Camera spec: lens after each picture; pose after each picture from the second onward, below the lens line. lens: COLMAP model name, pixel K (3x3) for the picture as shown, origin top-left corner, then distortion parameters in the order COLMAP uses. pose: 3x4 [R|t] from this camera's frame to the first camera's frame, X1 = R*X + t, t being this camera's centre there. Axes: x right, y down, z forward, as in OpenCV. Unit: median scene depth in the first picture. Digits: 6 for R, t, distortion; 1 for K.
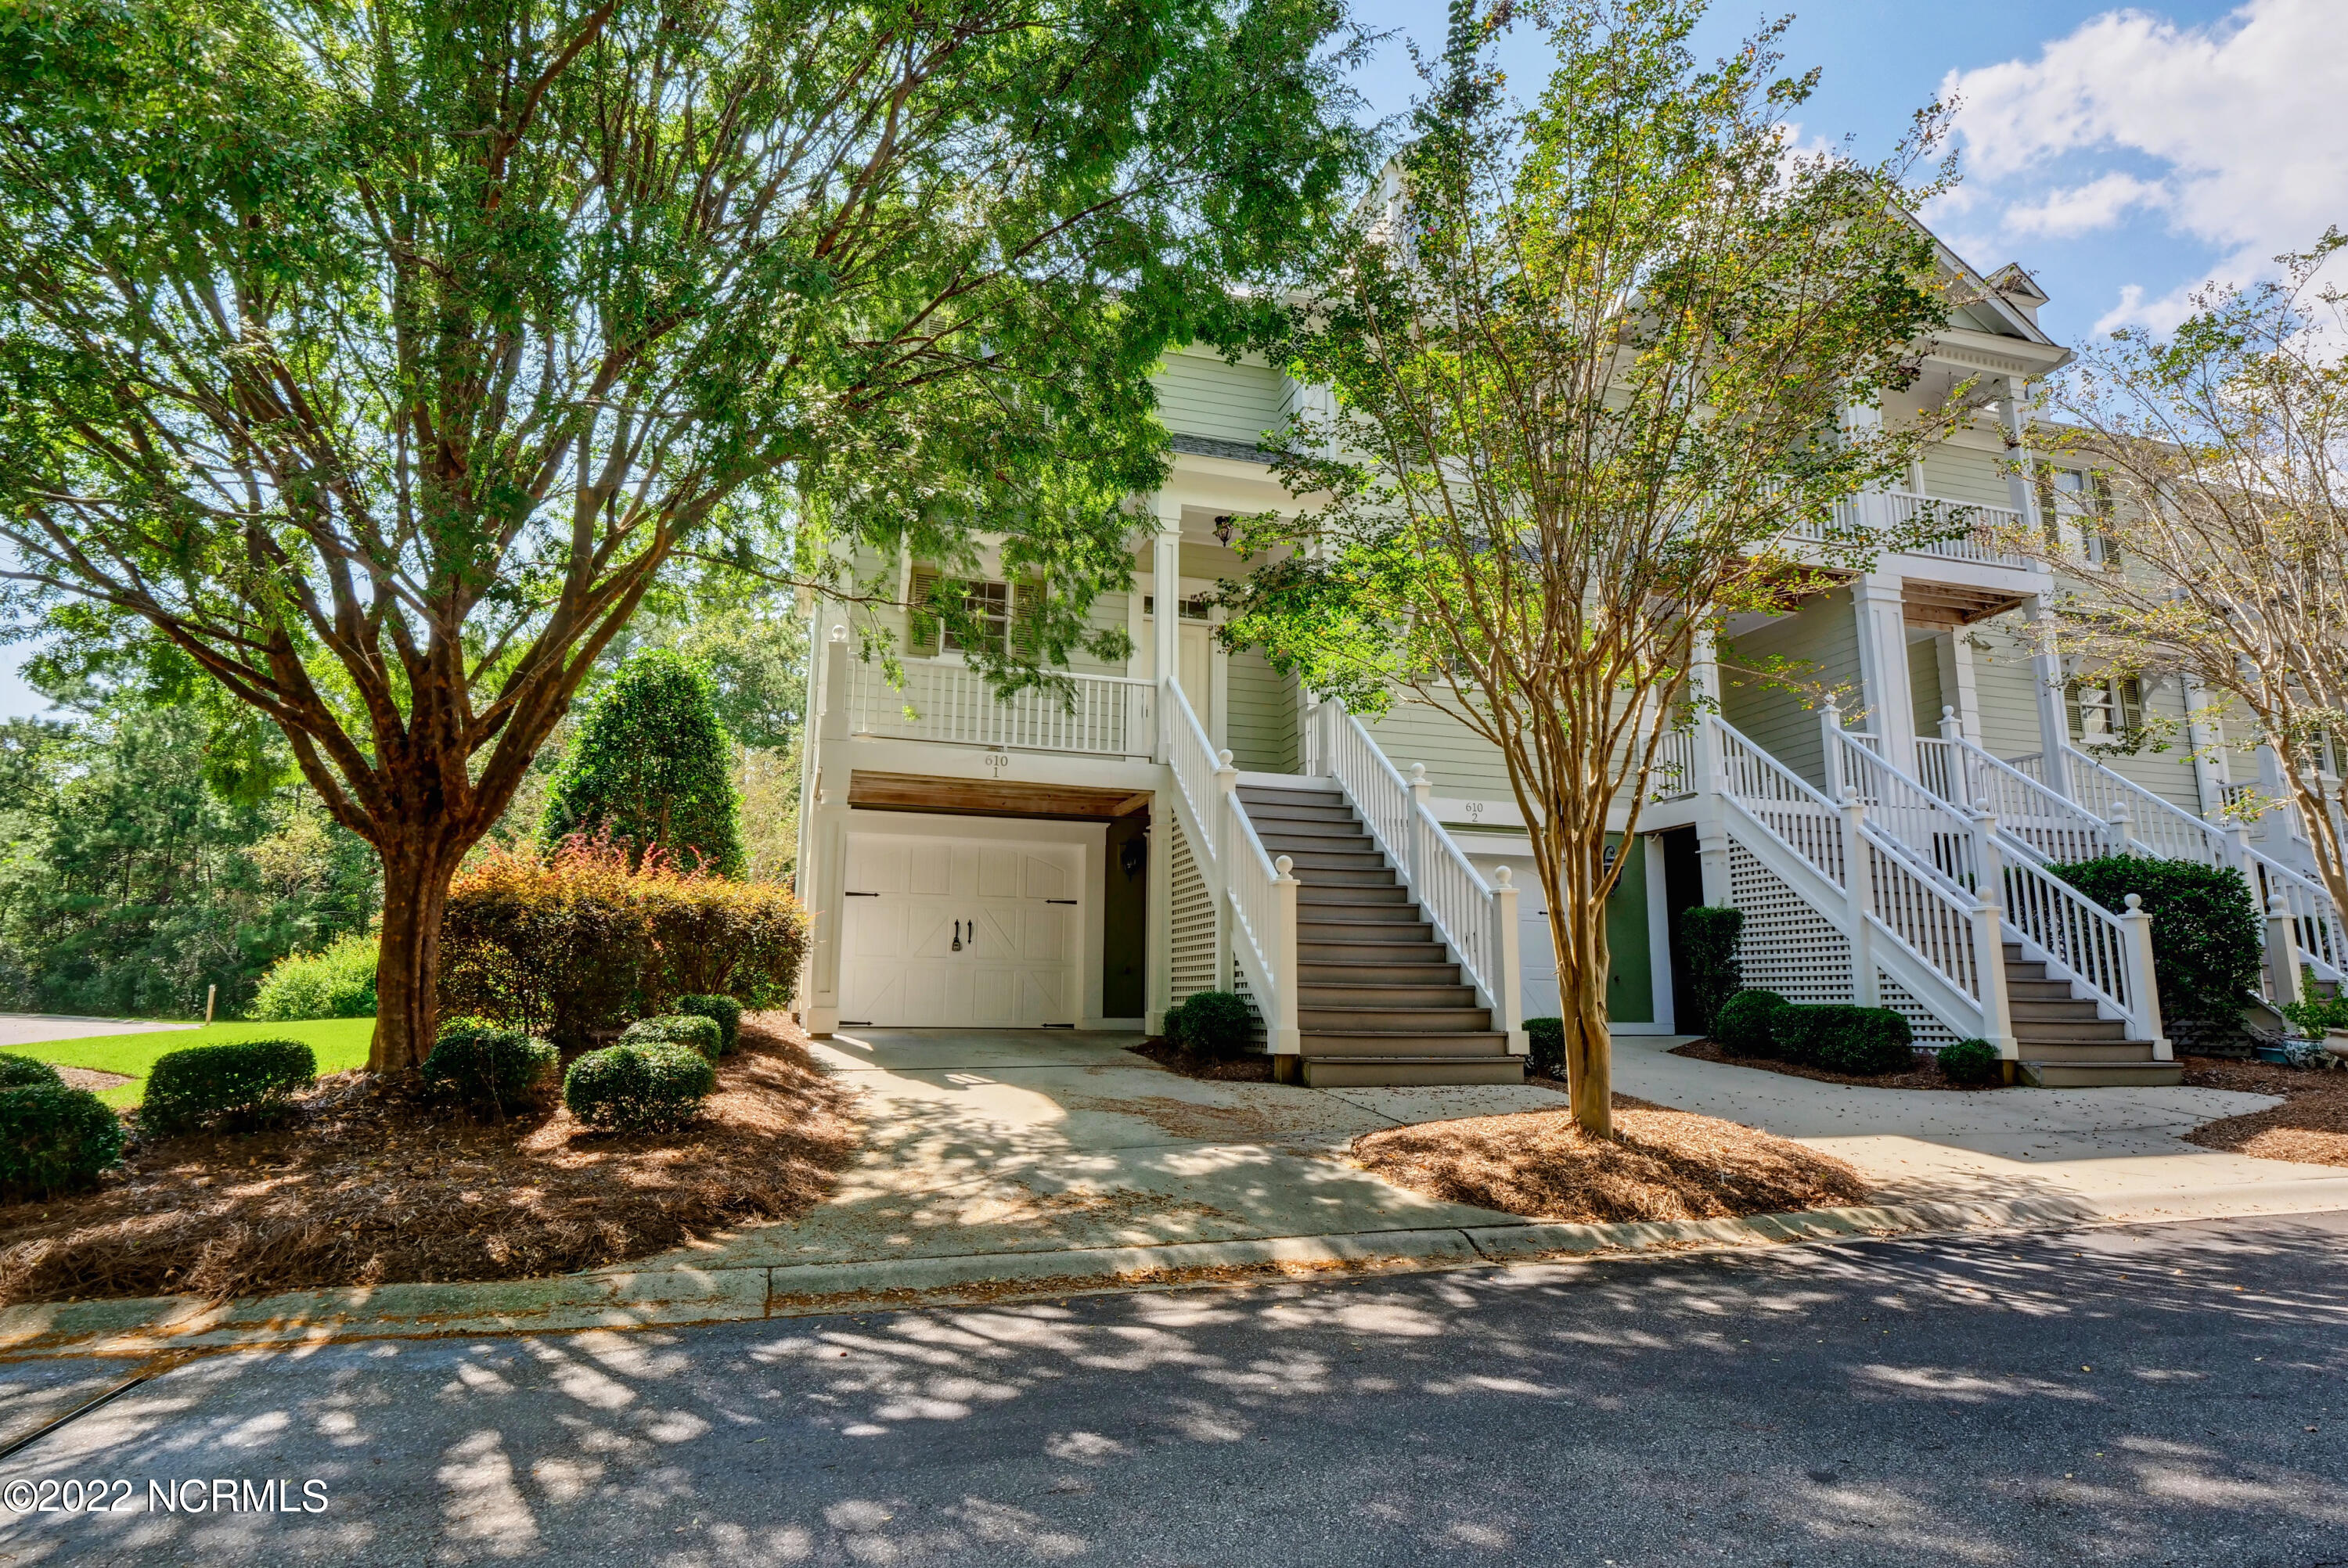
lens RADIAL K [[1271.0, 0, 1174.0], [0, 1271.0, 784.0], [0, 0, 1]] dist [-0.002259, -0.001026]
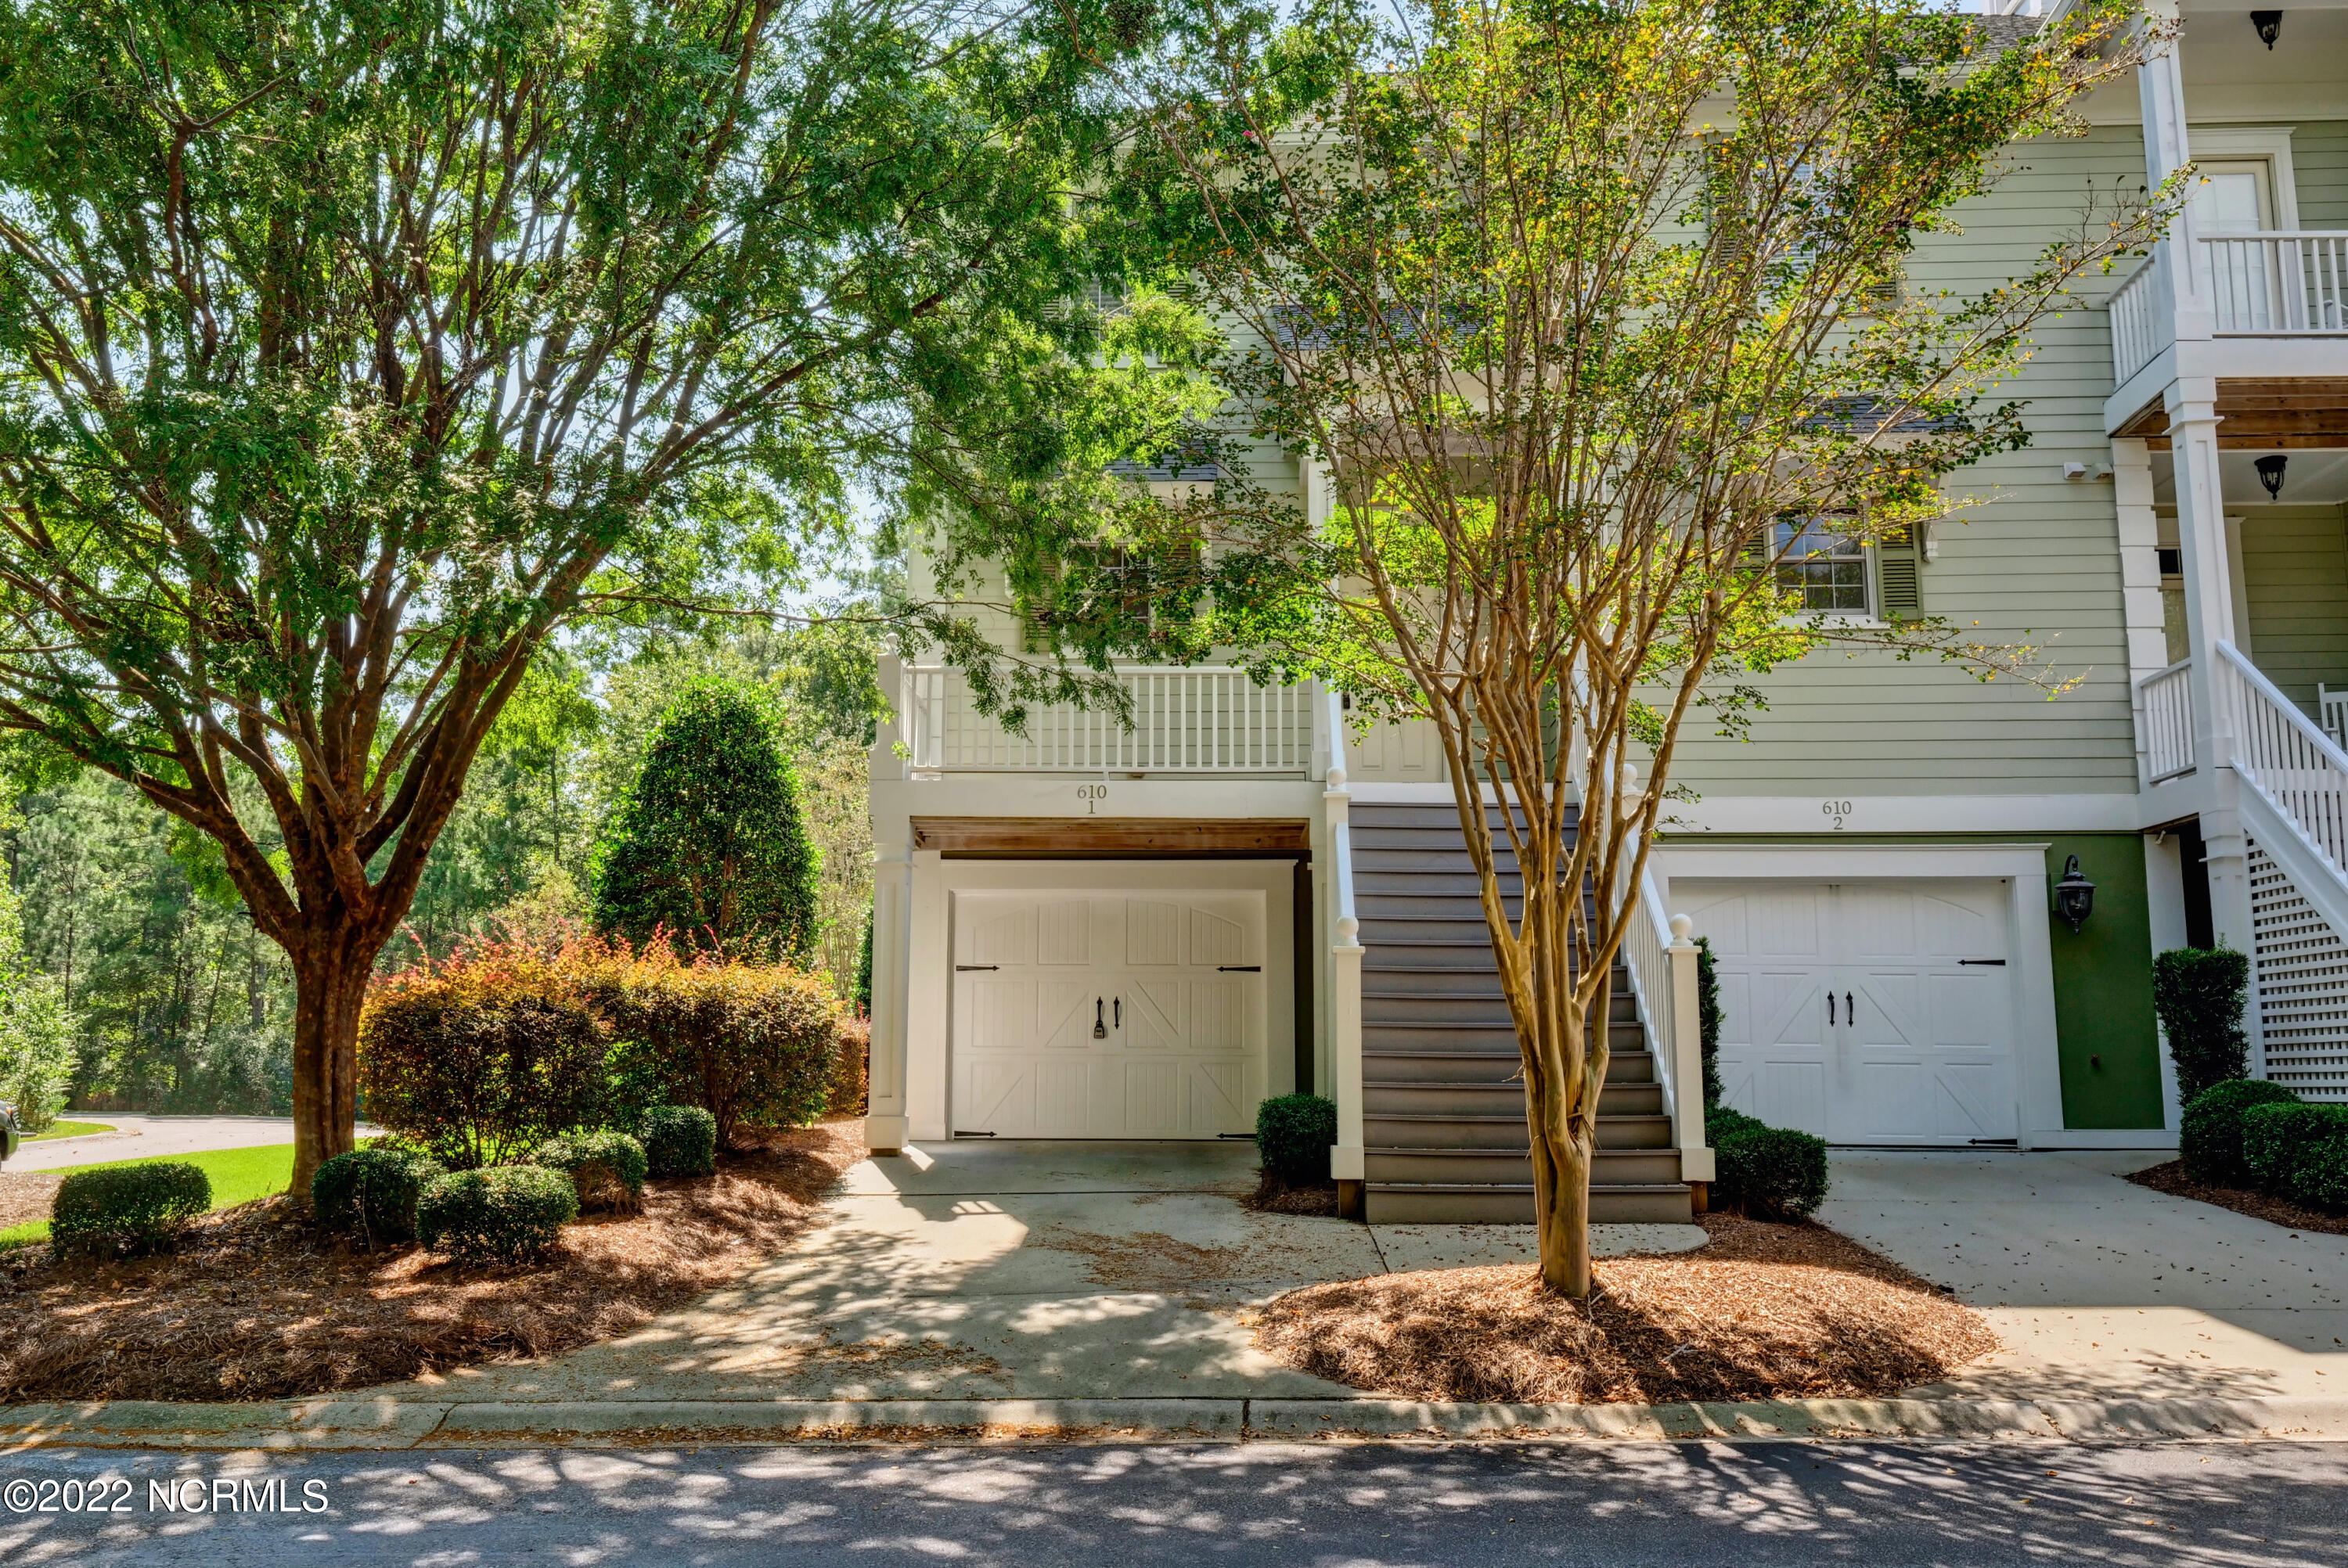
lens RADIAL K [[1923.5, 0, 1174.0], [0, 1923.5, 784.0], [0, 0, 1]] dist [-0.000913, 0.005665]
pose [[0.945025, -0.060528, -0.321346, 0.281100], [0.065073, 0.997875, 0.003413, -0.024493], [0.320457, -0.024136, 0.946956, -0.082696]]
